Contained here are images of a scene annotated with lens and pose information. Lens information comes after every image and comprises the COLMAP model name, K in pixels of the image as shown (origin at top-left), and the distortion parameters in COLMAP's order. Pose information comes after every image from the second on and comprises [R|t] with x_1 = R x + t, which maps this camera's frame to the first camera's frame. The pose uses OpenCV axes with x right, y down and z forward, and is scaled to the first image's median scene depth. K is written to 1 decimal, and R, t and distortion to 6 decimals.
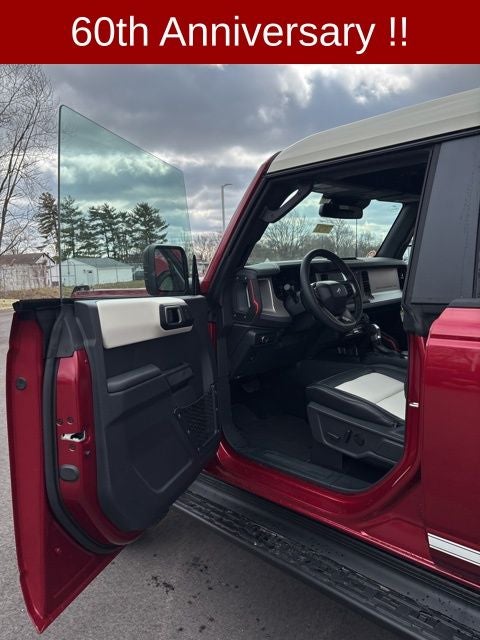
lens RADIAL K [[483.5, 0, 240.0], [0, 483.5, 320.0], [0, 0, 1]] dist [0.006601, 0.001483]
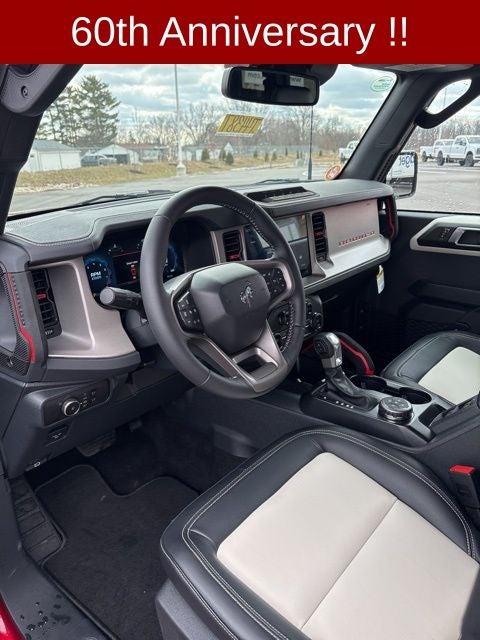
lens RADIAL K [[483.5, 0, 240.0], [0, 483.5, 320.0], [0, 0, 1]] dist [0.006601, 0.001483]
pose [[0.996939, -0.008518, 0.077717, 0.113779], [-0.008925, 0.975152, 0.221355, -0.088539], [-0.077672, -0.221371, 0.972092, 0.409503]]
